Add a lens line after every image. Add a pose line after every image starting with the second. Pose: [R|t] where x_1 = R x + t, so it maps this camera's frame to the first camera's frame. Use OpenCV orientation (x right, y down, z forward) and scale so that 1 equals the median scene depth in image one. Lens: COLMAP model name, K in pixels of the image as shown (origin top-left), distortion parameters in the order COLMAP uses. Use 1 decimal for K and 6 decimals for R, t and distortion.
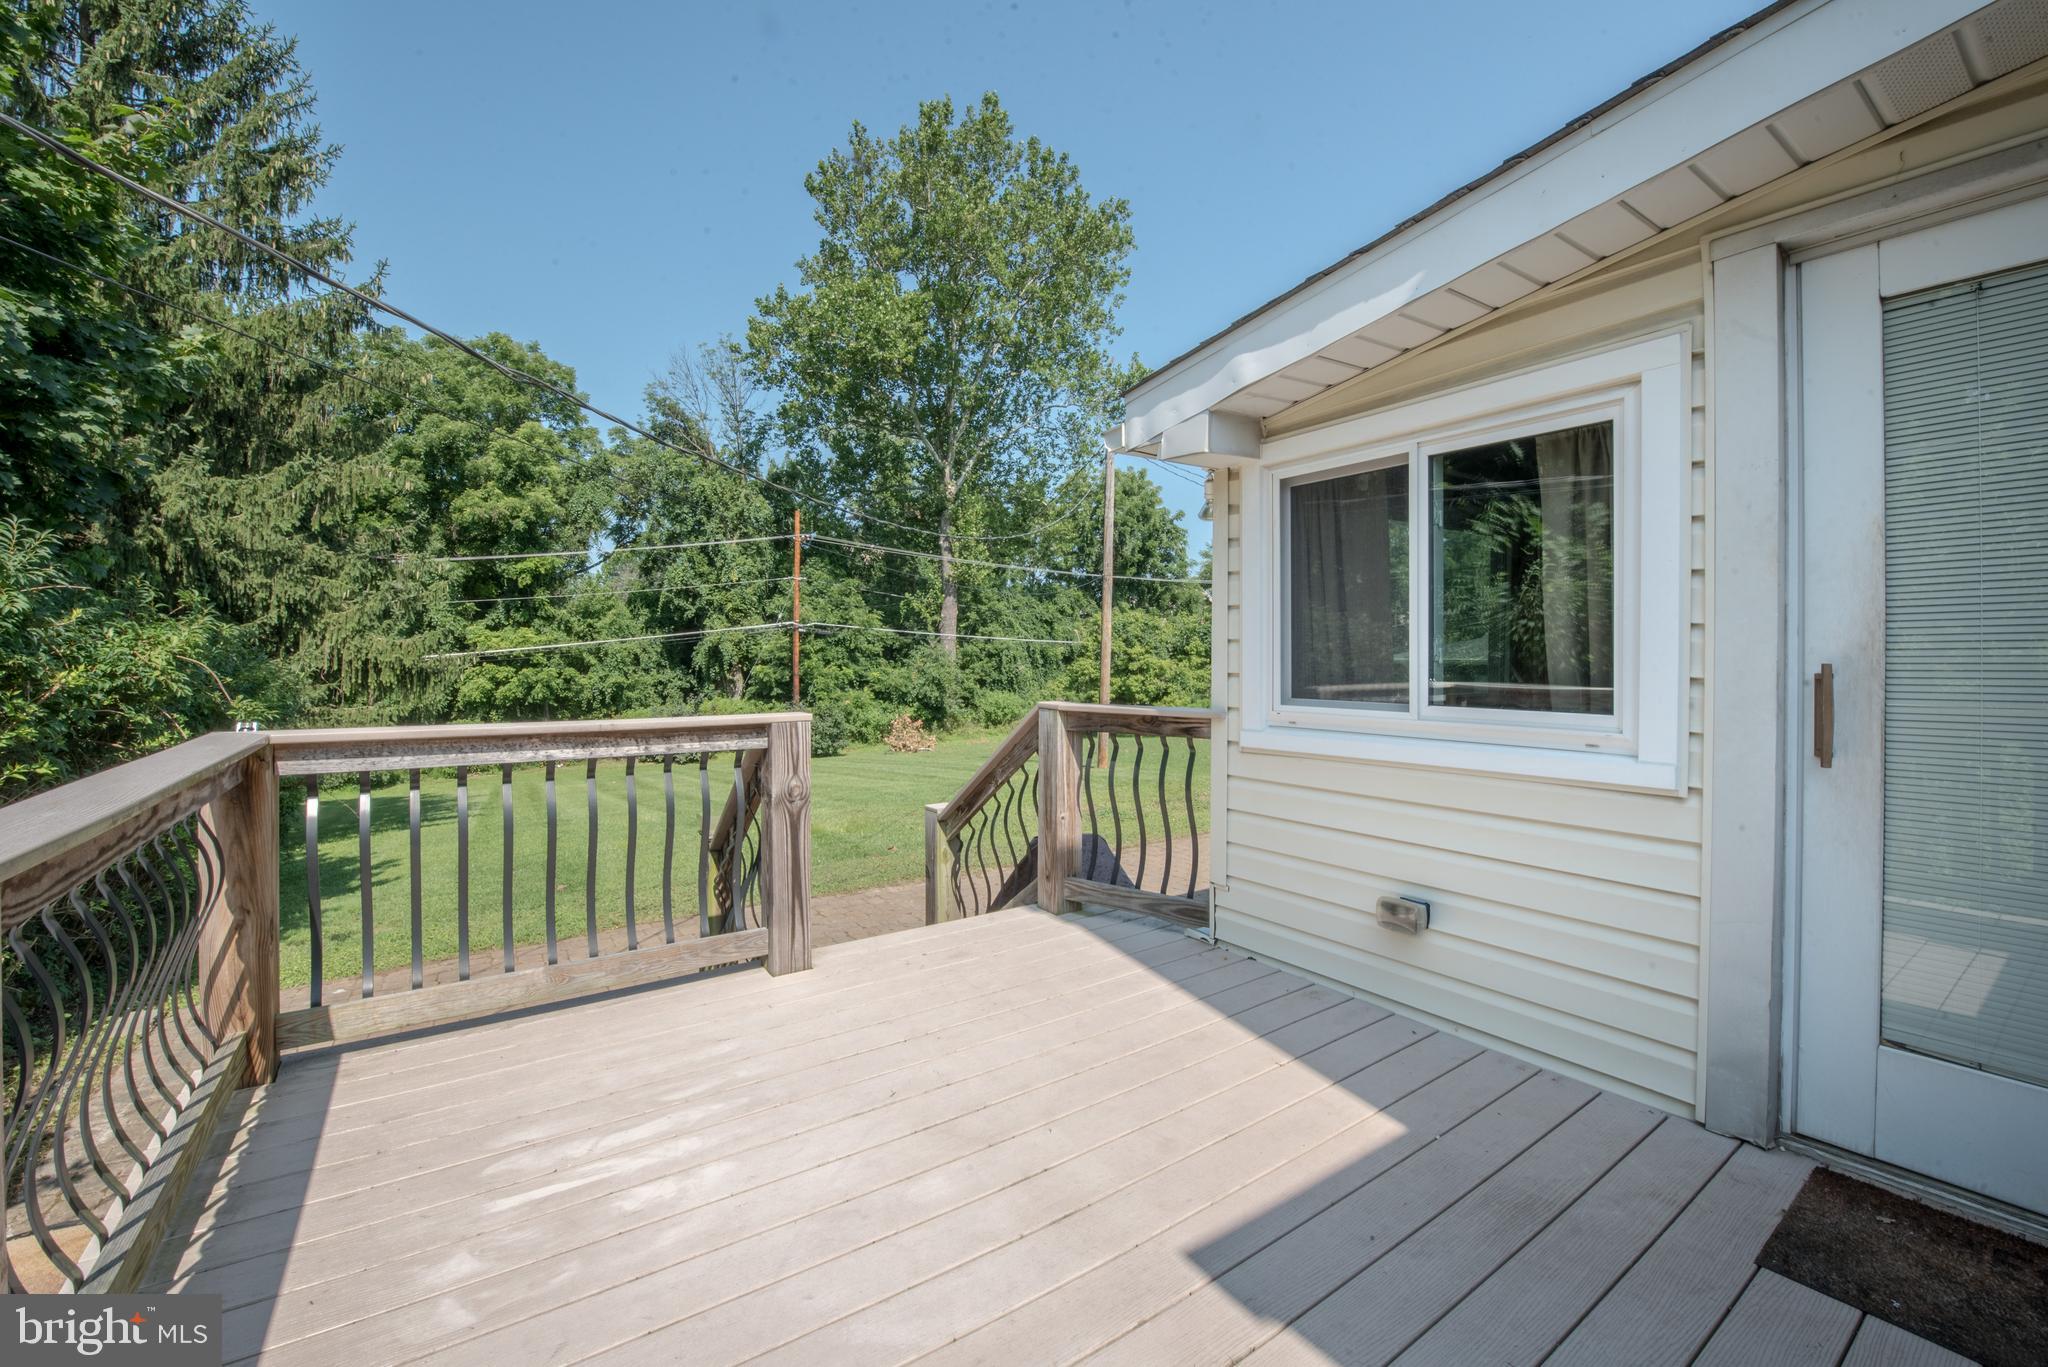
lens RADIAL K [[833.6, 0, 1021.9], [0, 833.6, 653.2], [0, 0, 1]] dist [-0.001153, -0.001203]
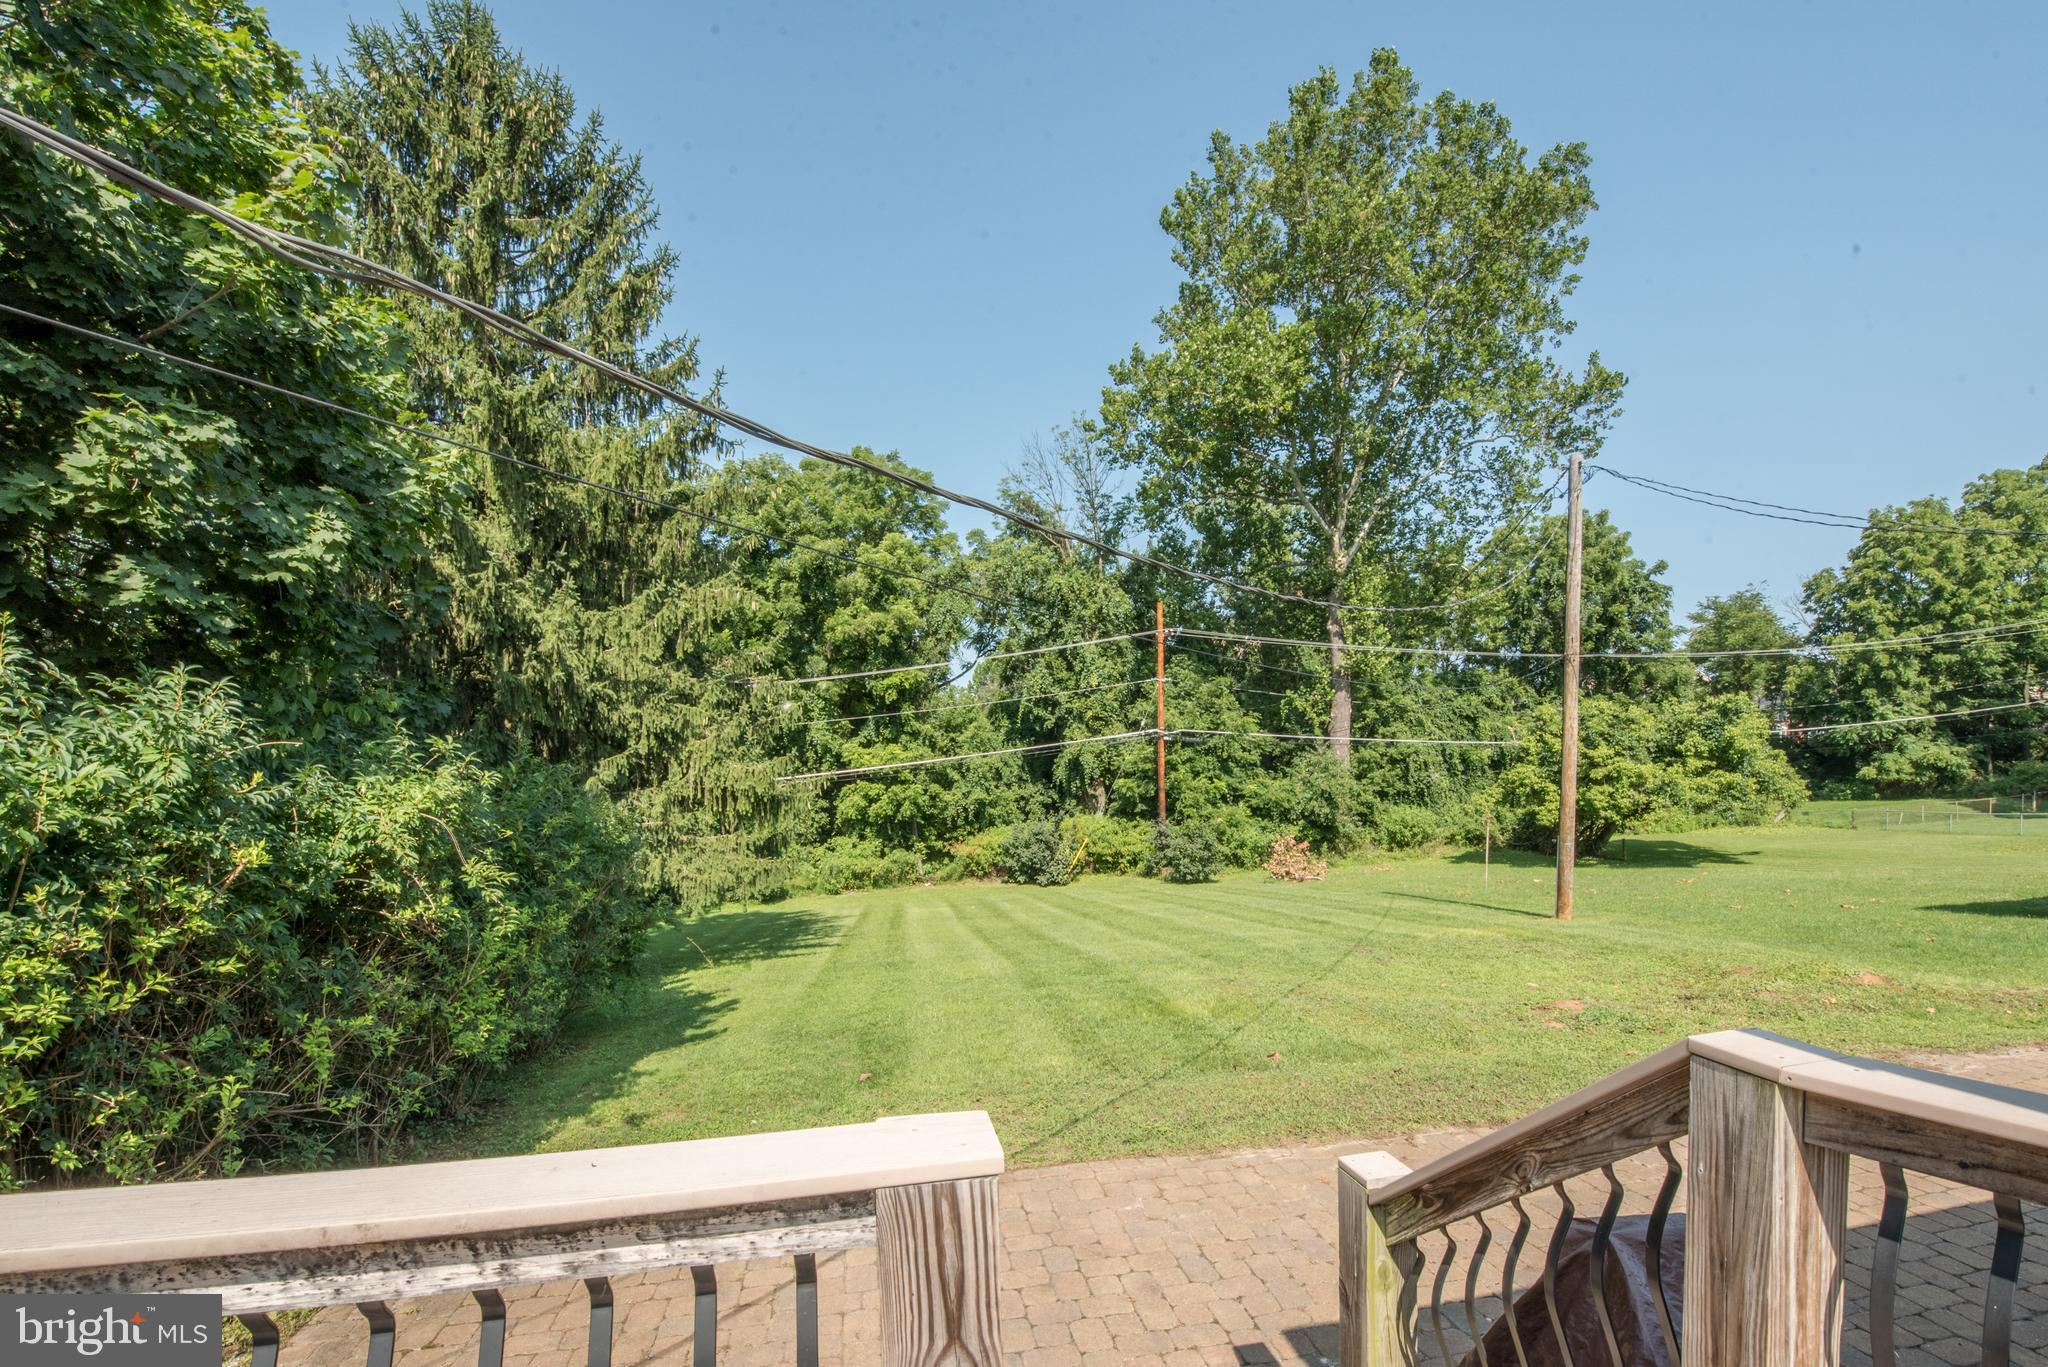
lens RADIAL K [[933.5, 0, 1057.6], [0, 933.5, 783.0], [0, 0, 1]] dist [-0.007388, -0.002492]
pose [[0.928308, -0.010836, -0.371654, -0.006639], [0.020446, 0.999550, 0.021928, -0.004926], [0.371250, -0.027954, 0.928112, 0.047351]]
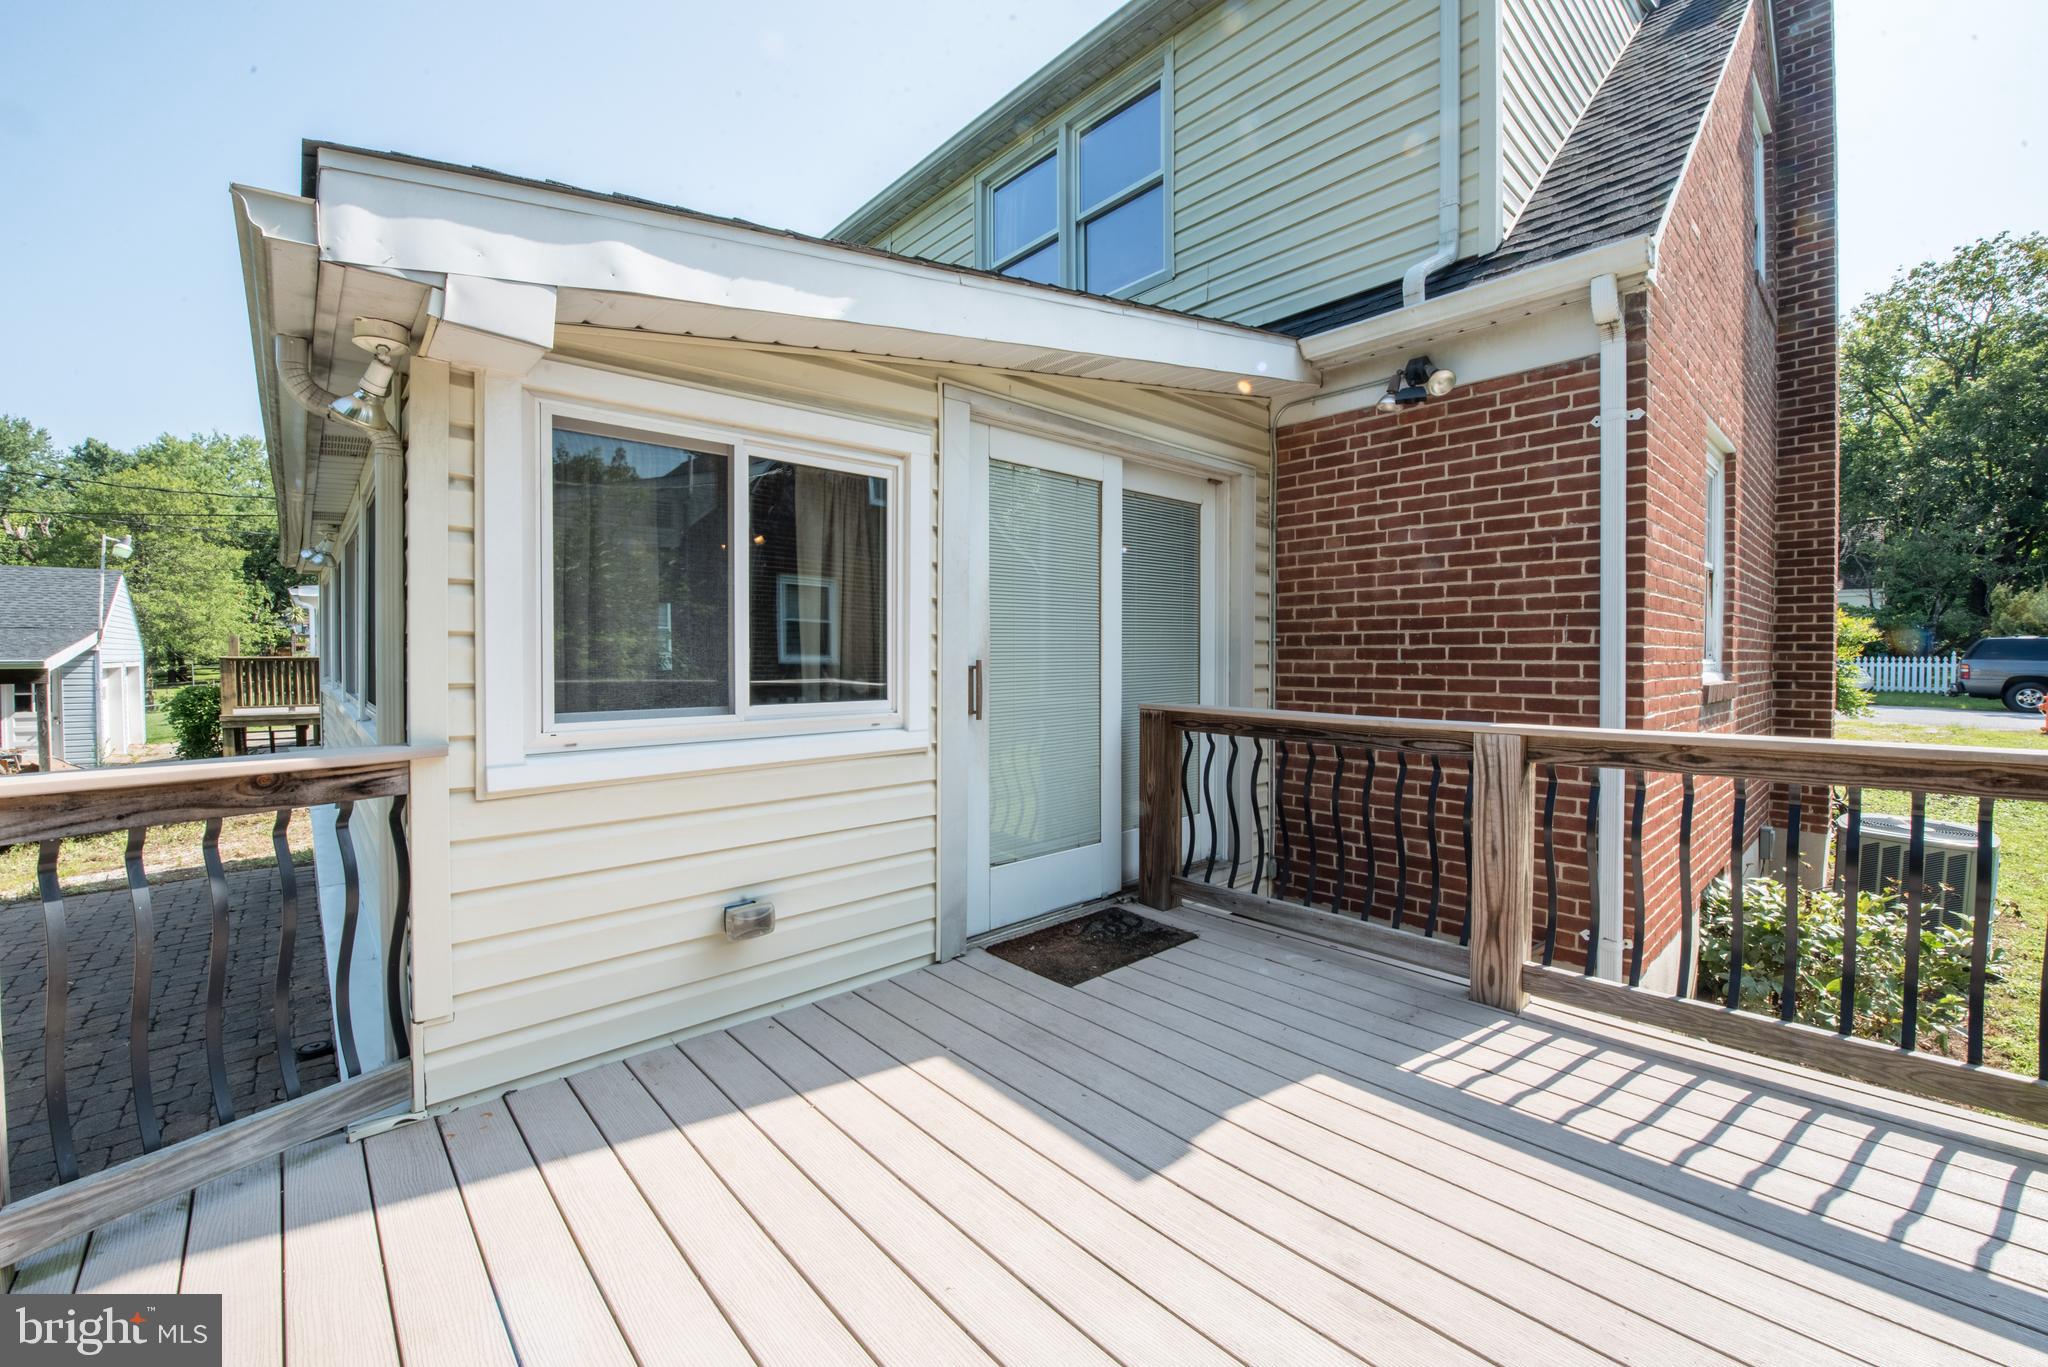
lens RADIAL K [[833.6, 0, 1046.6], [0, 833.6, 670.7], [0, 0, 1]] dist [-0.001153, -0.001203]
pose [[-0.130454, -0.024935, 0.991141, -0.479164], [-0.007031, 0.999682, 0.024225, -0.005139], [-0.991429, -0.003809, -0.130588, 0.674142]]
